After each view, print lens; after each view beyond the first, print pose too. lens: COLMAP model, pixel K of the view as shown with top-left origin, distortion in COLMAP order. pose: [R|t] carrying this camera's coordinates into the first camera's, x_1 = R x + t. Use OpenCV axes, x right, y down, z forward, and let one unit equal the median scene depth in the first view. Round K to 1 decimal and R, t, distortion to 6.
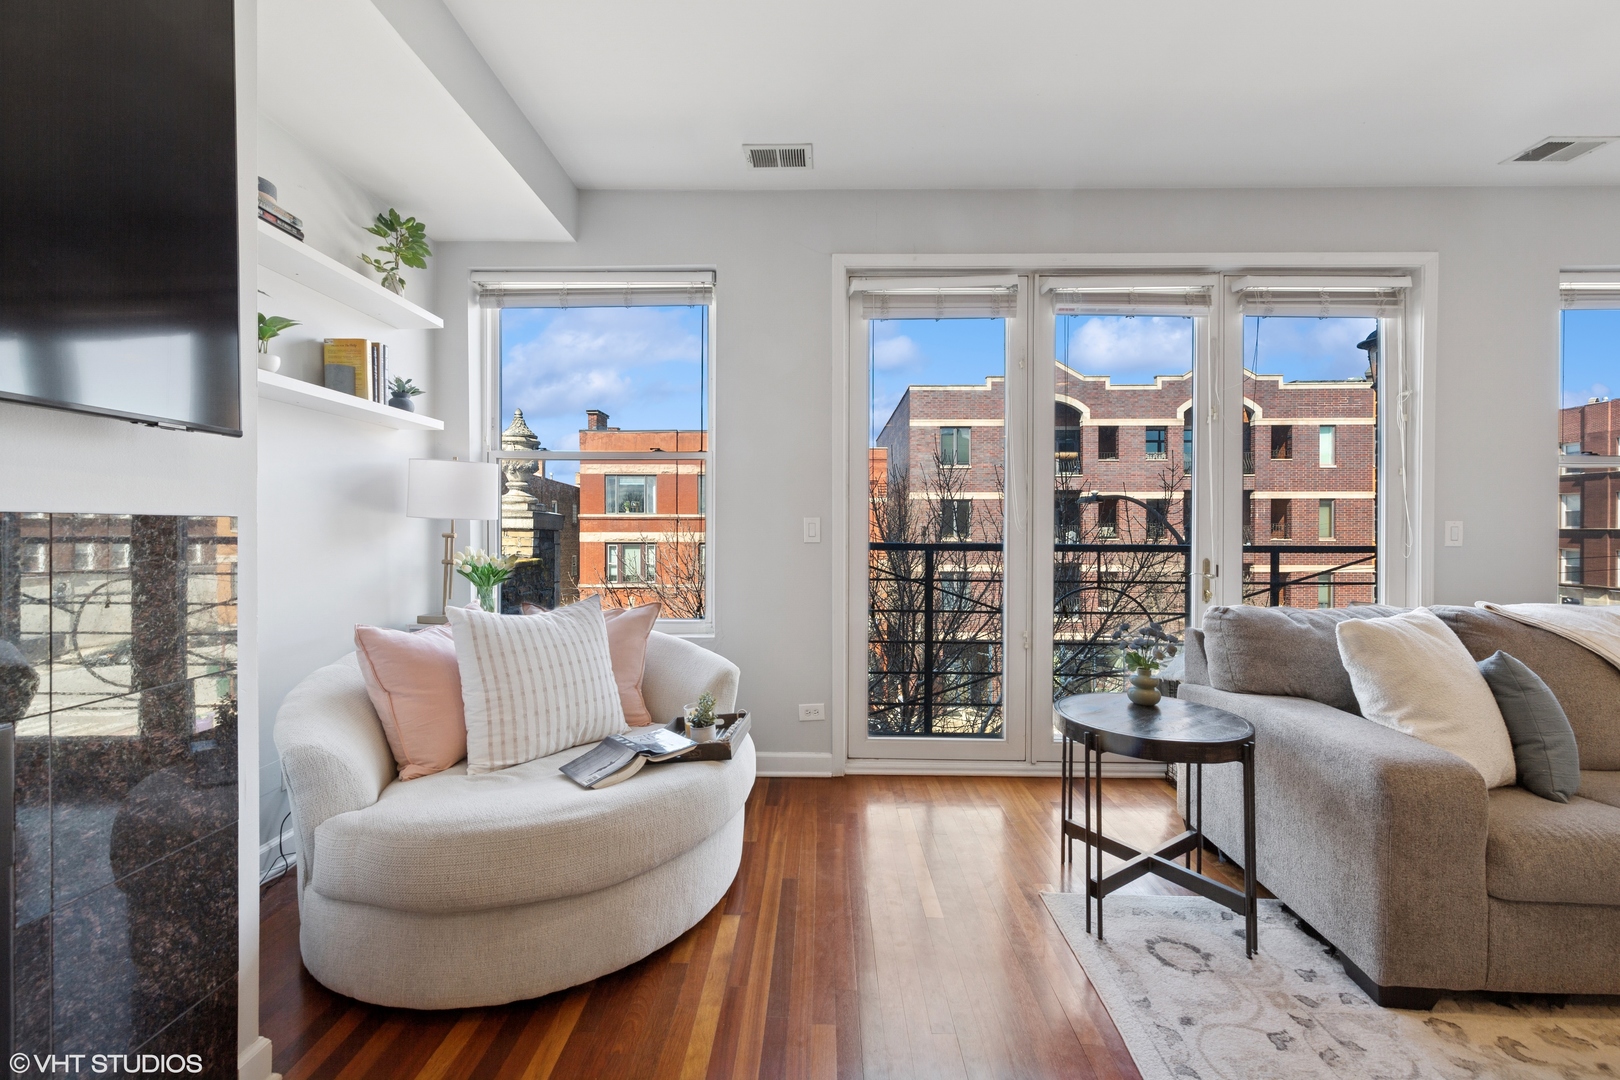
lens RADIAL K [[625.0, 0, 808.3], [0, 625.0, 532.5], [0, 0, 1]] dist [0.004152, -0.000270]
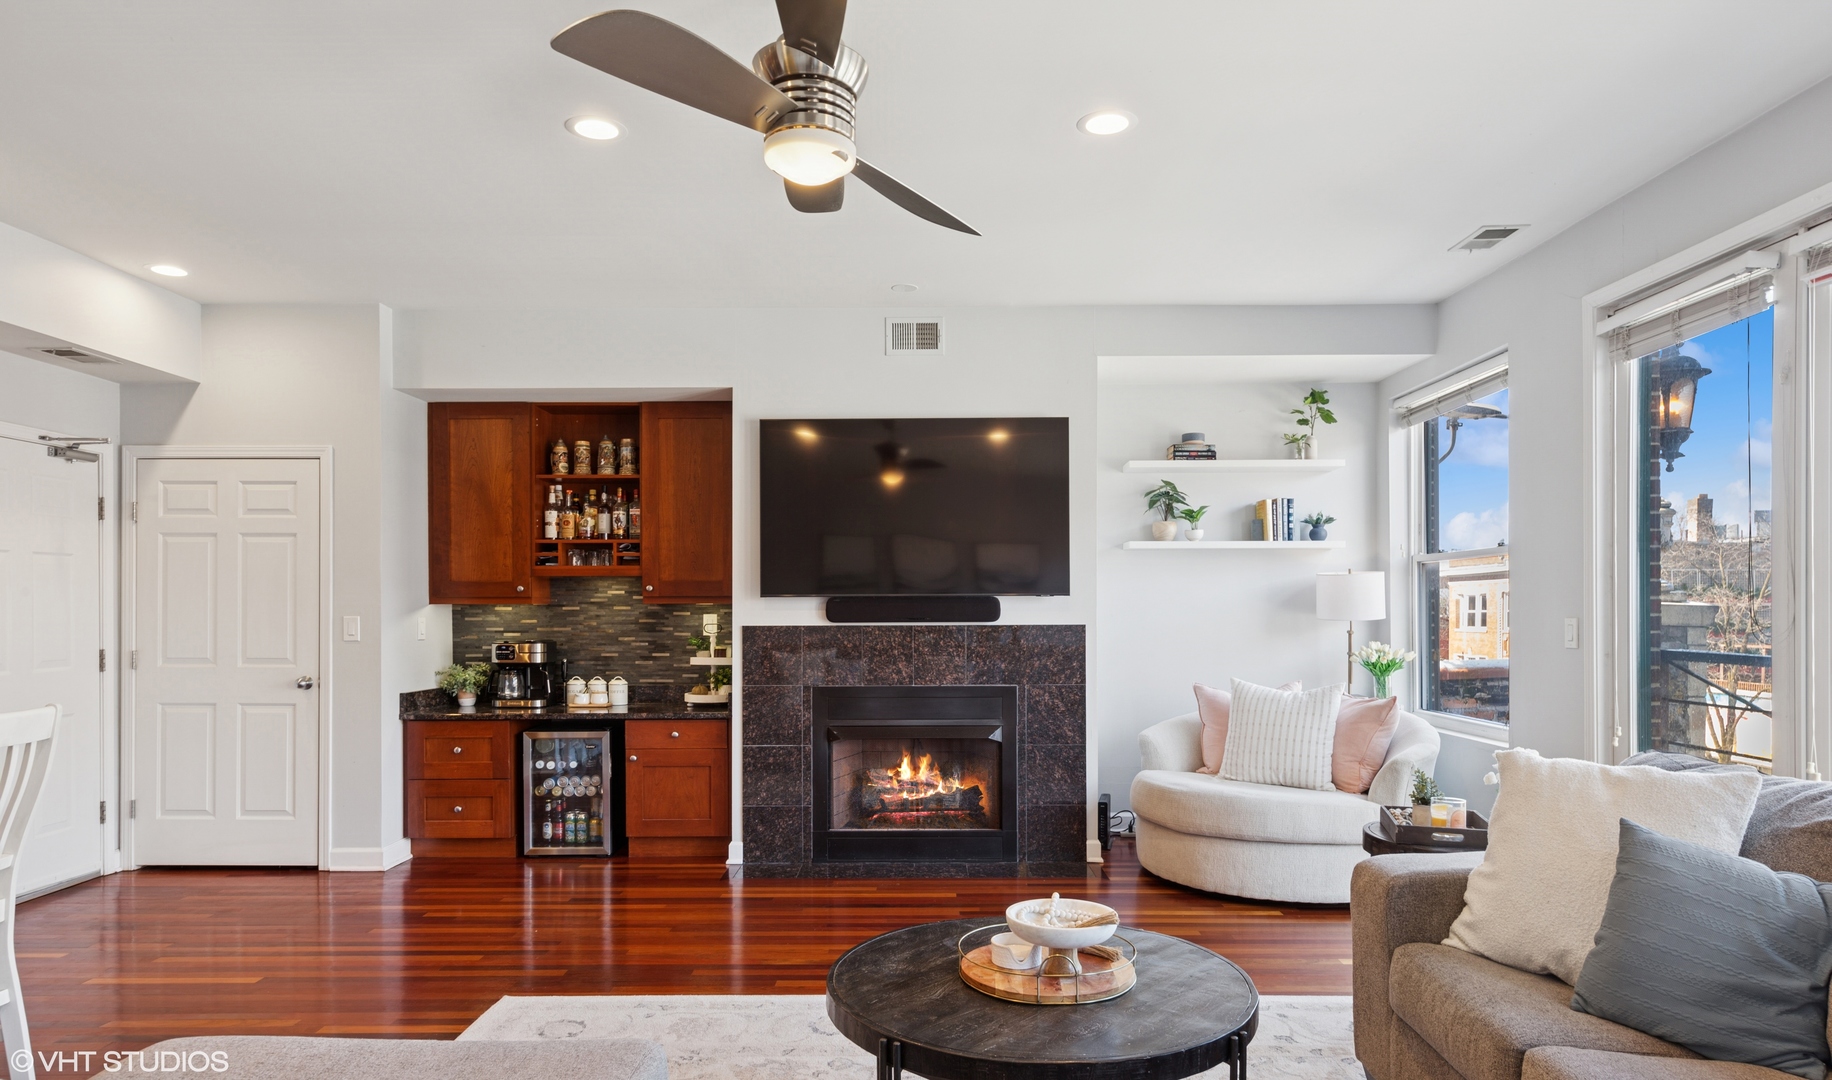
lens RADIAL K [[1075.2, 0, 922.8], [0, 1075.2, 613.0], [0, 0, 1]] dist [0.005908, -0.000135]
pose [[0.020640, -0.001139, -0.999786, 1.547501], [-0.002083, 0.999997, -0.001182, -0.029638], [0.999785, 0.002107, 0.020638, 0.114289]]
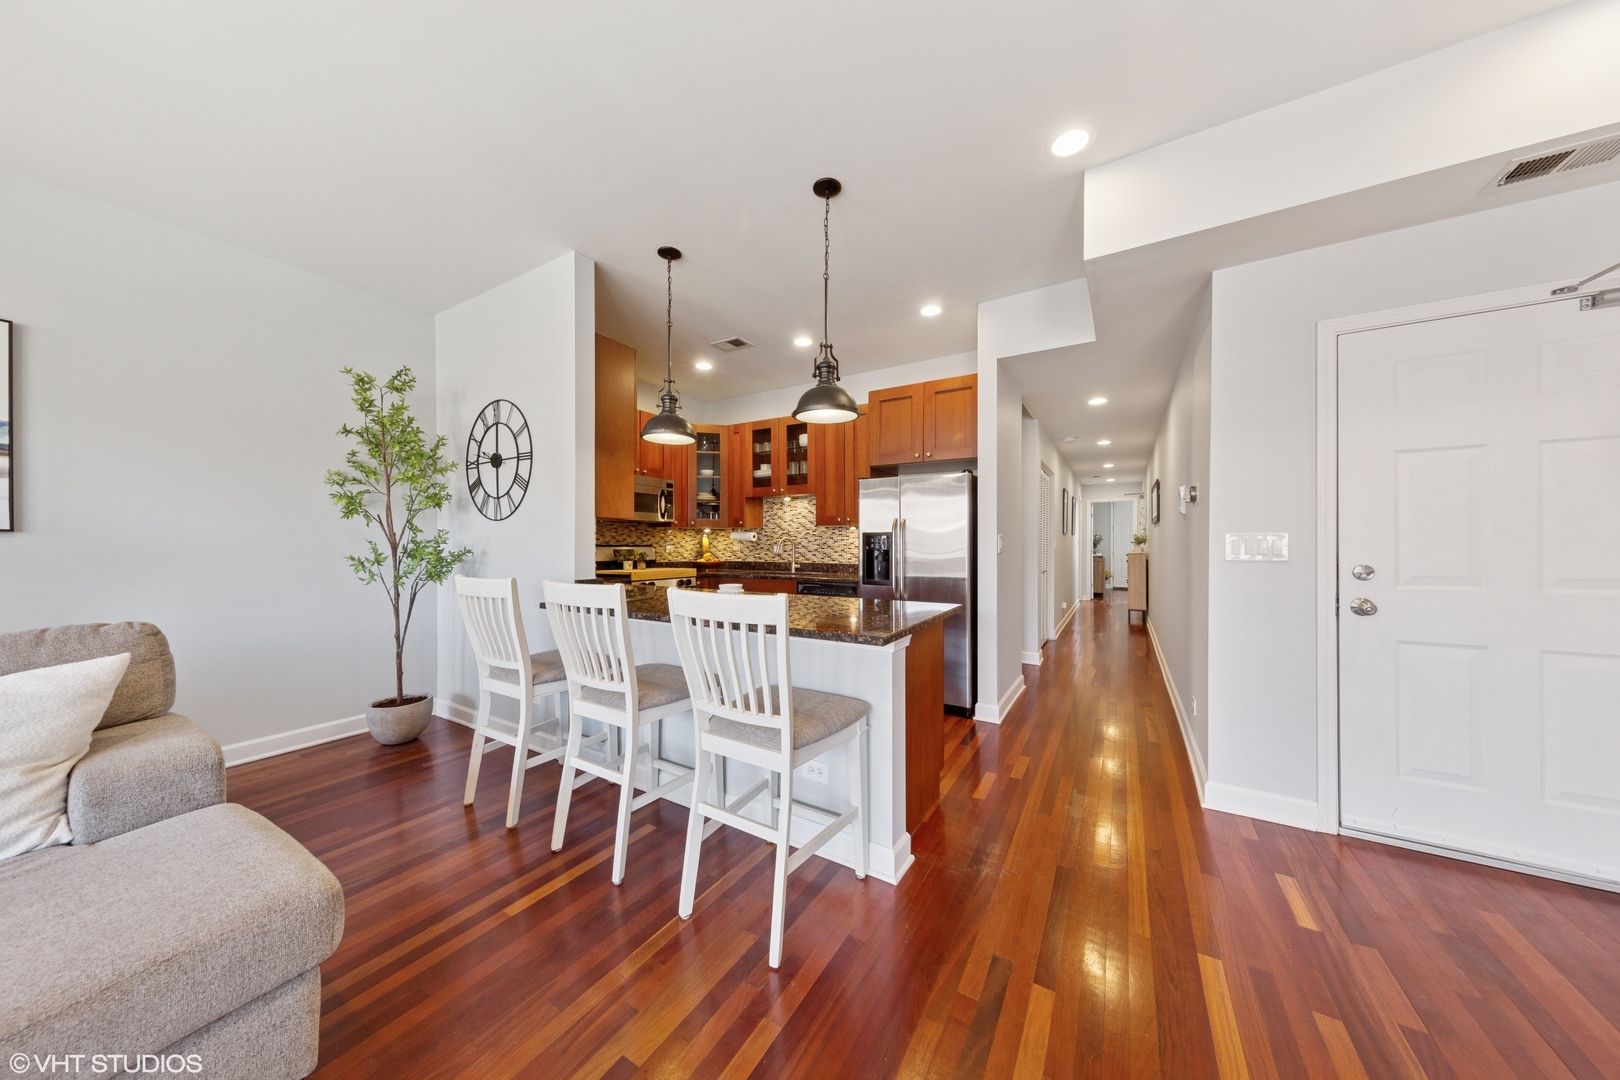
lens RADIAL K [[511.1, 0, 811.4], [0, 511.1, 544.0], [0, 0, 1]] dist [0.008175, -0.001121]
pose [[-0.867417, -0.004654, 0.497559, 0.256144], [-0.001011, 0.999971, 0.007591, 0.000194], [-0.497580, 0.006081, -0.867397, -0.243891]]
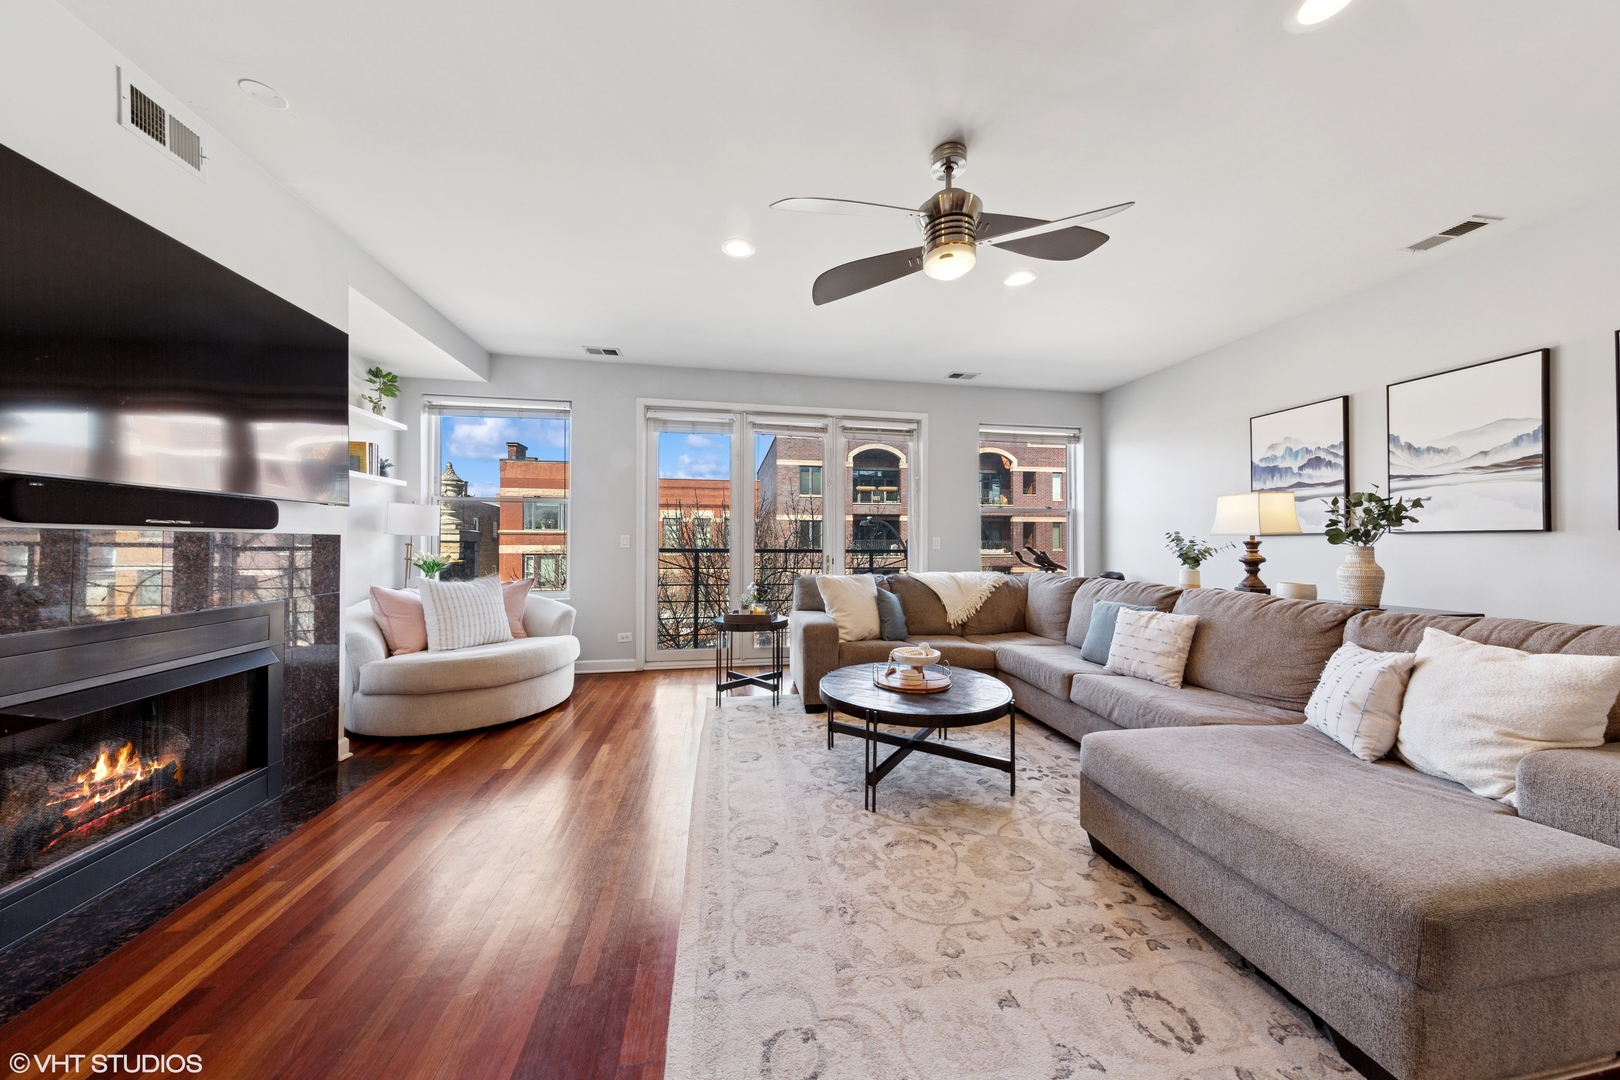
lens RADIAL K [[511.1, 0, 809.5], [0, 511.1, 538.8], [0, 0, 1]] dist [0.008175, -0.001121]
pose [[0.981637, 0.001178, 0.190754, 0.281032], [0.001478, 0.999904, -0.013778, 0.011257], [-0.190752, 0.013807, 0.981541, -0.684949]]
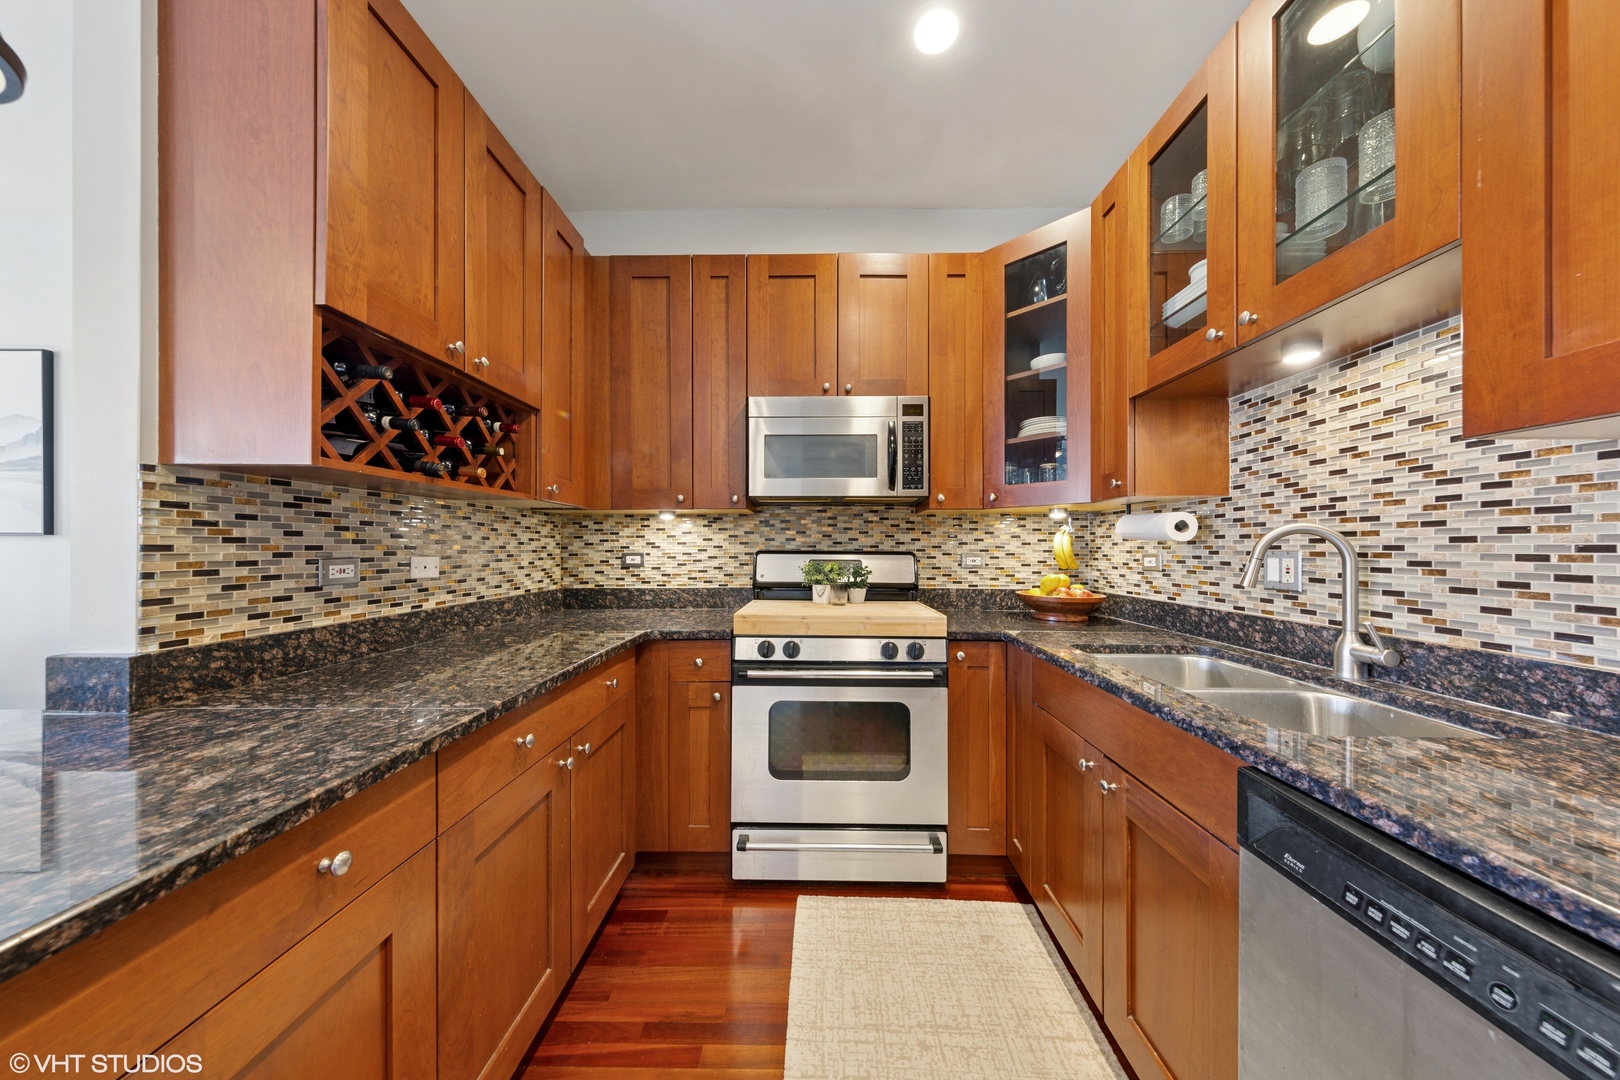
lens RADIAL K [[511.1, 0, 814.8], [0, 511.1, 544.2], [0, 0, 1]] dist [0.008175, -0.001121]
pose [[-0.010255, 0.001658, 0.999946, 0.817403], [0.001999, 0.999997, -0.001637, 0.008076], [-0.999945, 0.001982, -0.010259, -1.377266]]
